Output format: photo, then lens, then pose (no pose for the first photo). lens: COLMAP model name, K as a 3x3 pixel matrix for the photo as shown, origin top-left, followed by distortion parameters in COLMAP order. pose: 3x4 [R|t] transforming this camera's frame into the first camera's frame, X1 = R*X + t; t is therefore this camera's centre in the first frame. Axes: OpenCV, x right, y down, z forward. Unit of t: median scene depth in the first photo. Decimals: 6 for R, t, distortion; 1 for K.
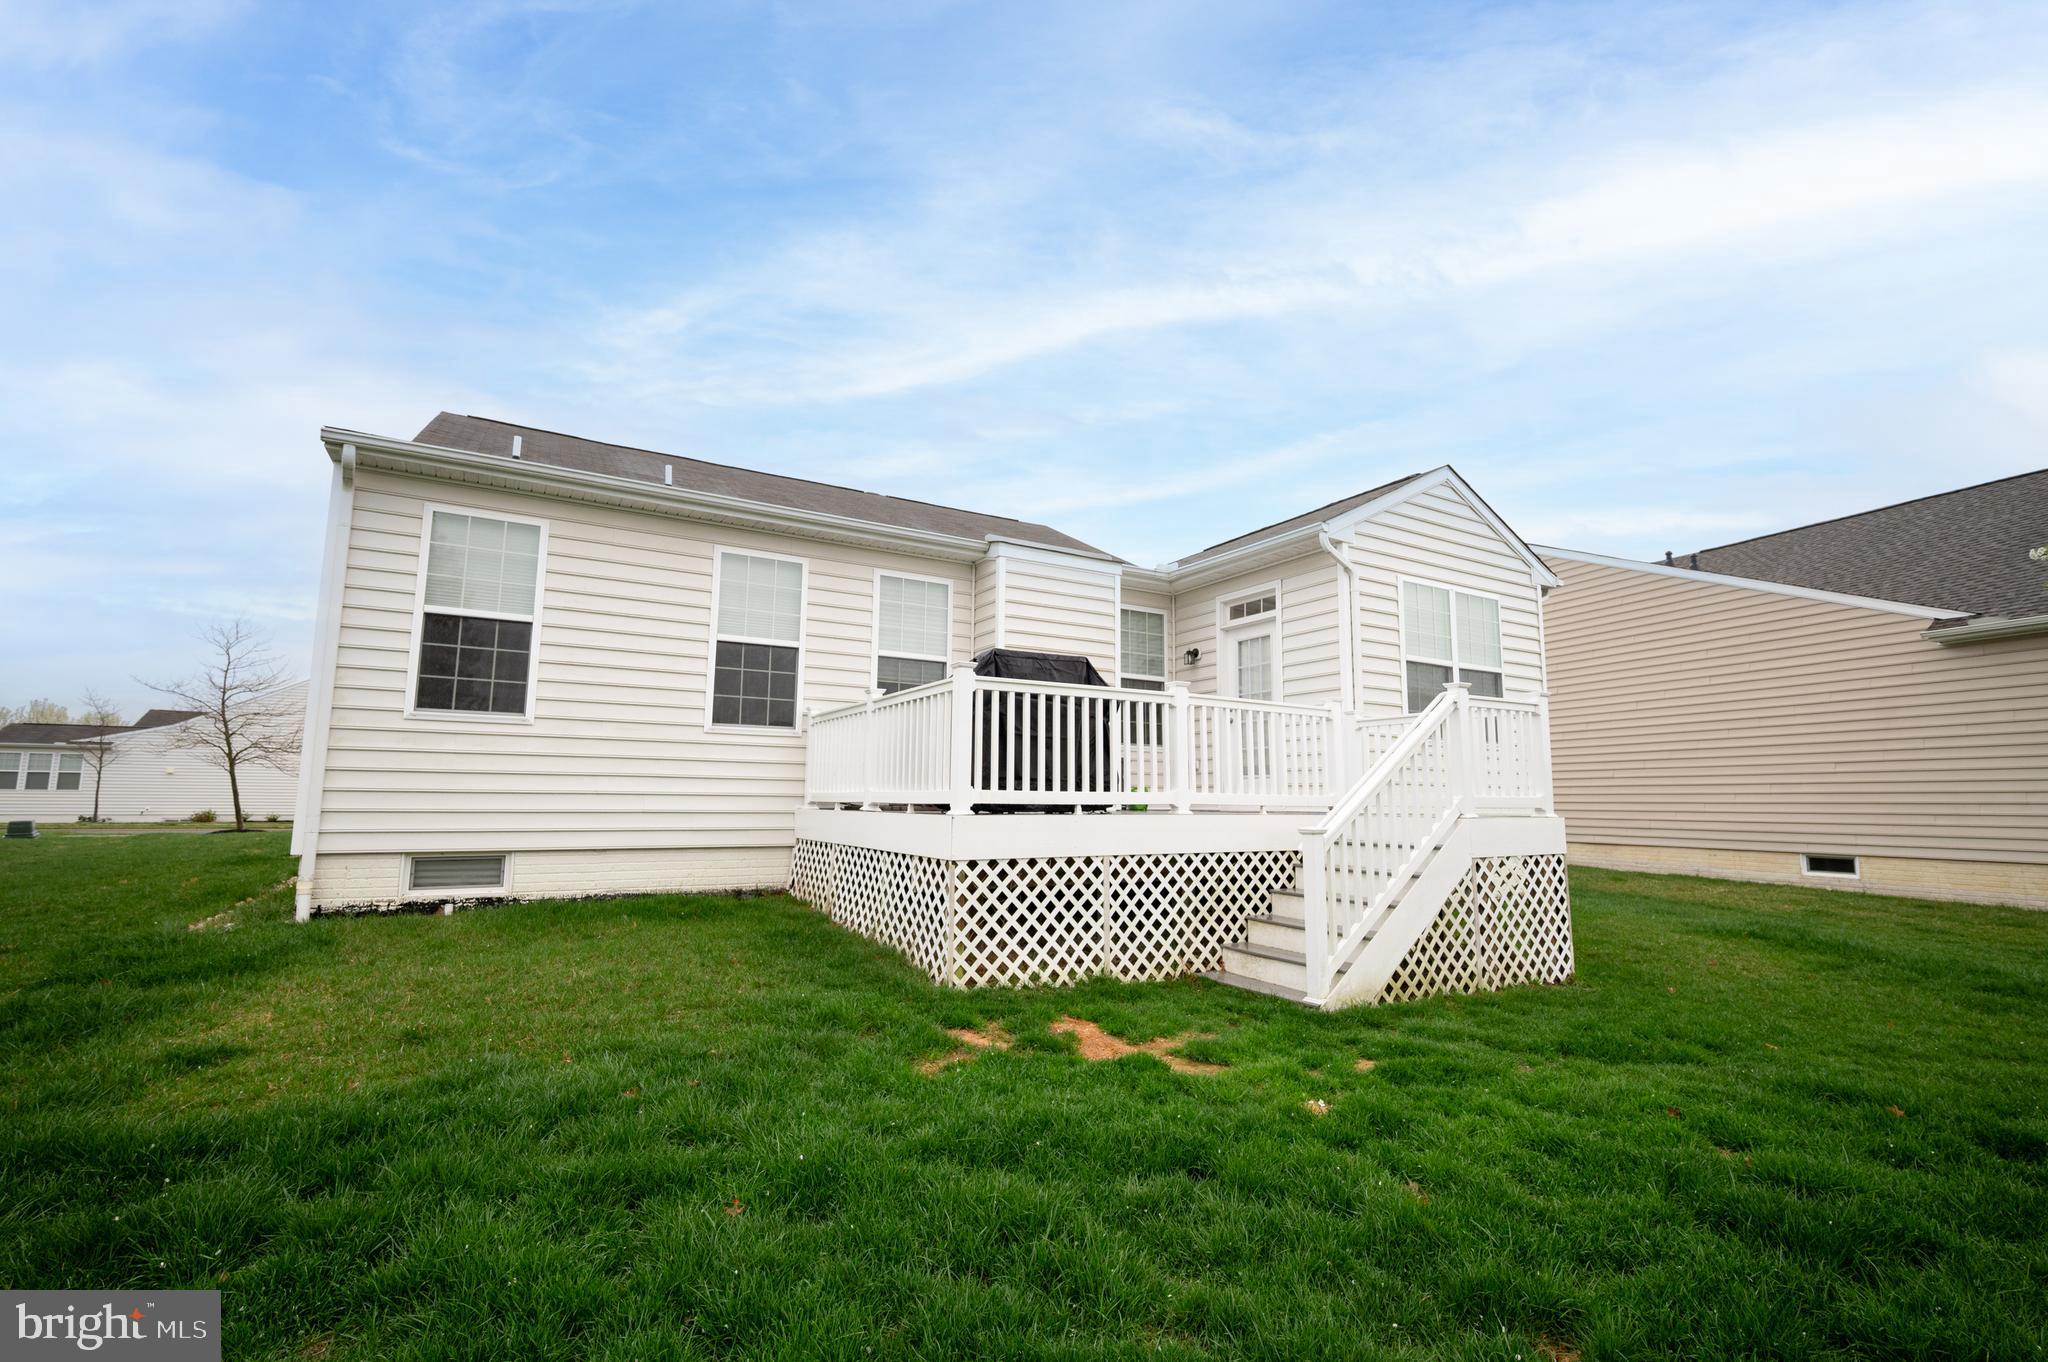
lens RADIAL K [[913.3, 0, 1041.9], [0, 913.3, 705.2], [0, 0, 1]] dist [-0.000286, 0.000039]
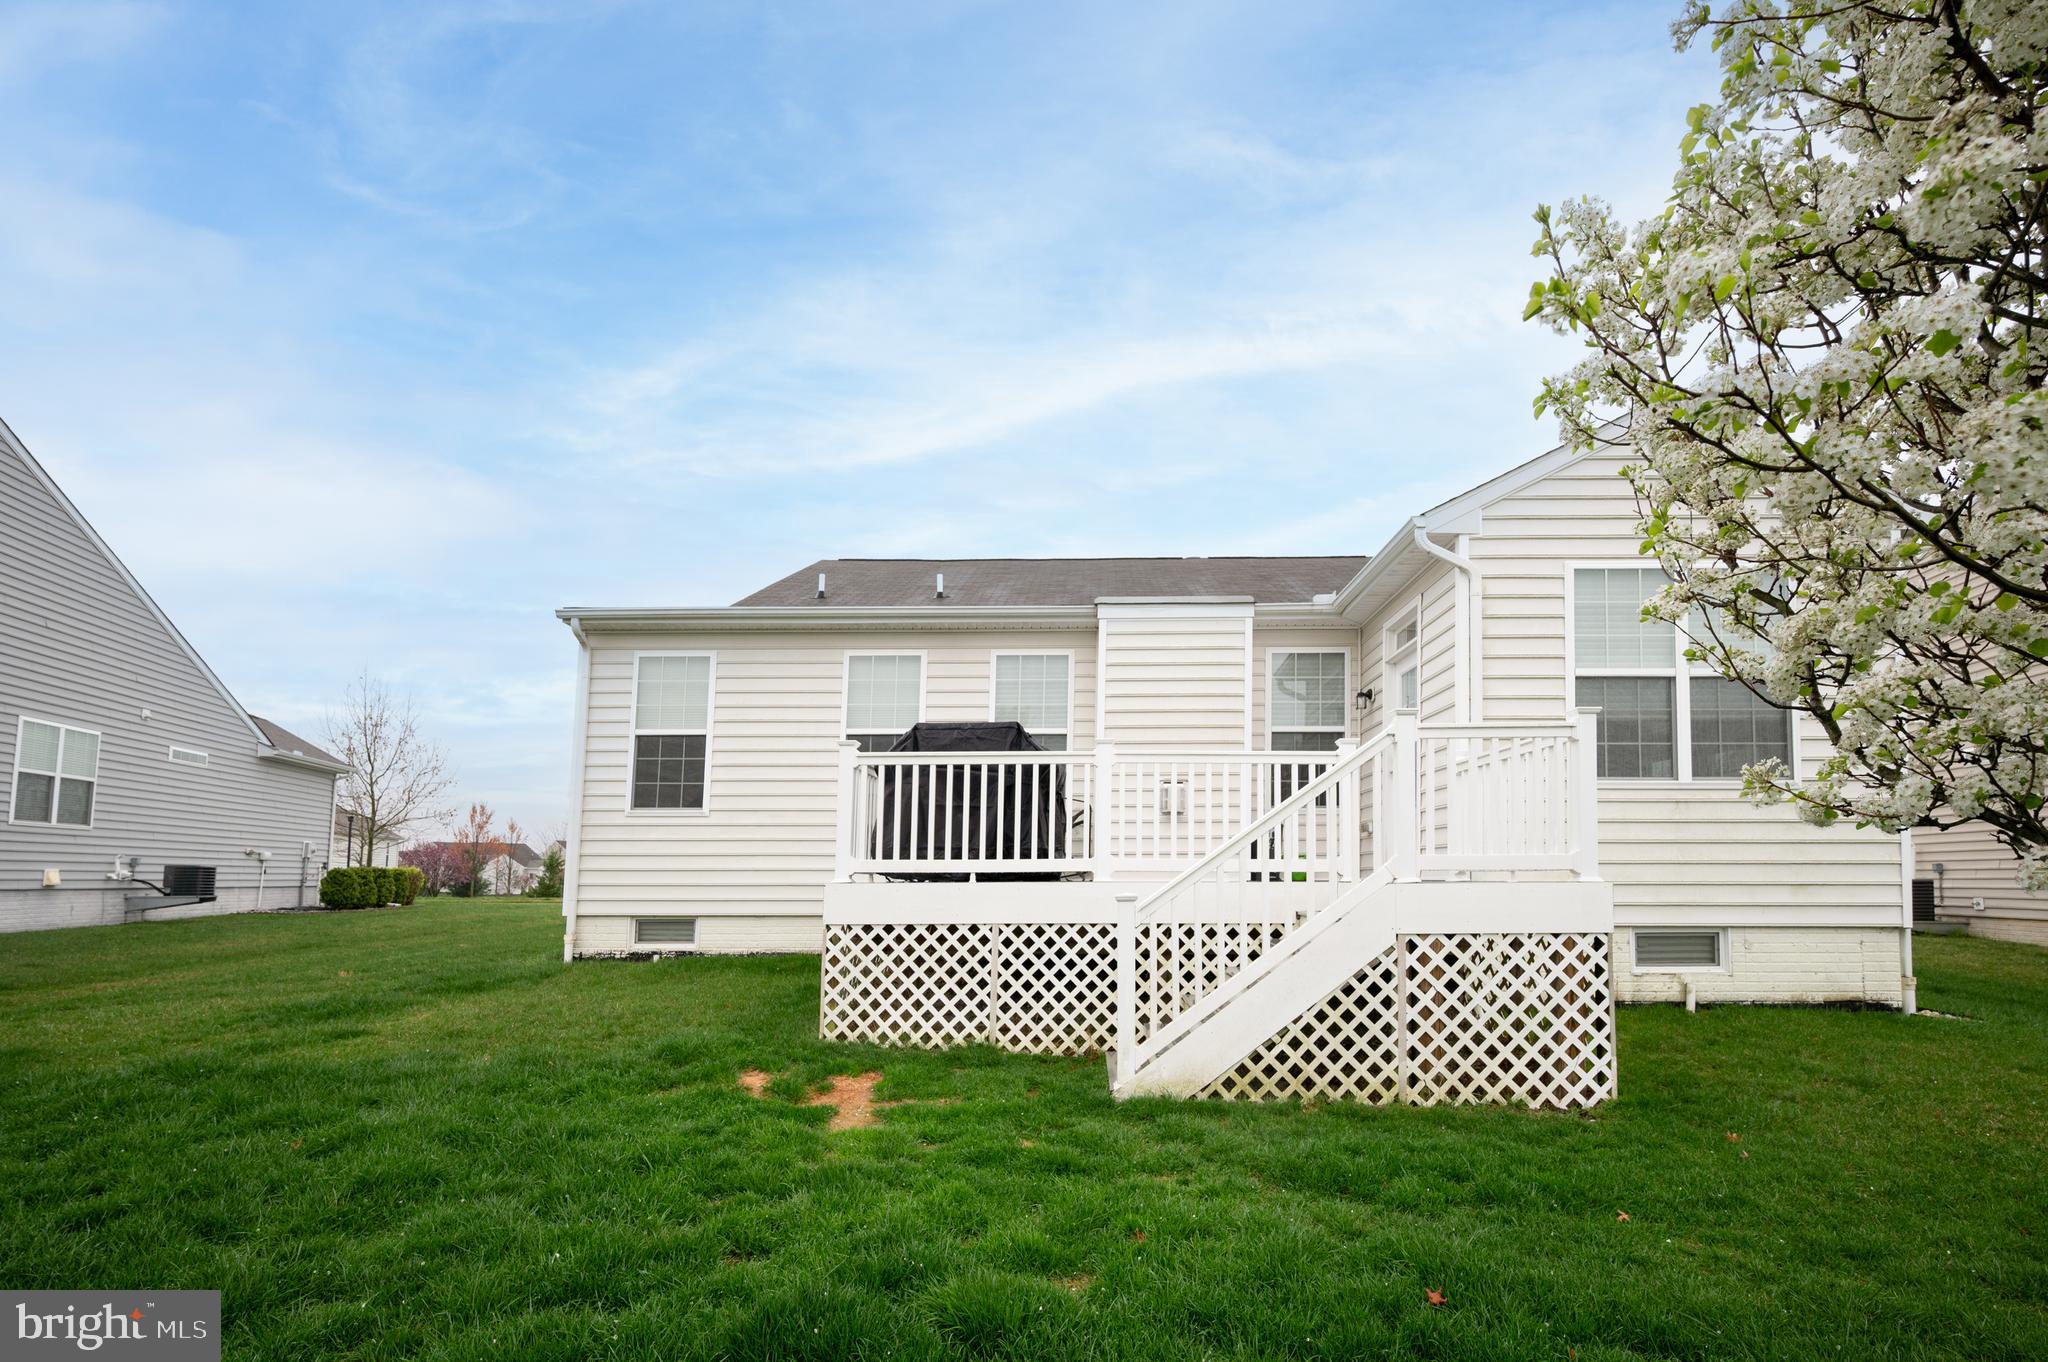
lens RADIAL K [[953.3, 0, 1024.4], [0, 953.3, 817.7], [0, 0, 1]] dist [0.001208, 0.000023]
pose [[0.846111, -0.044076, -0.531182, 0.644409], [0.065697, 0.997600, 0.021871, 0.029519], [0.528943, -0.053403, 0.846975, 0.149081]]
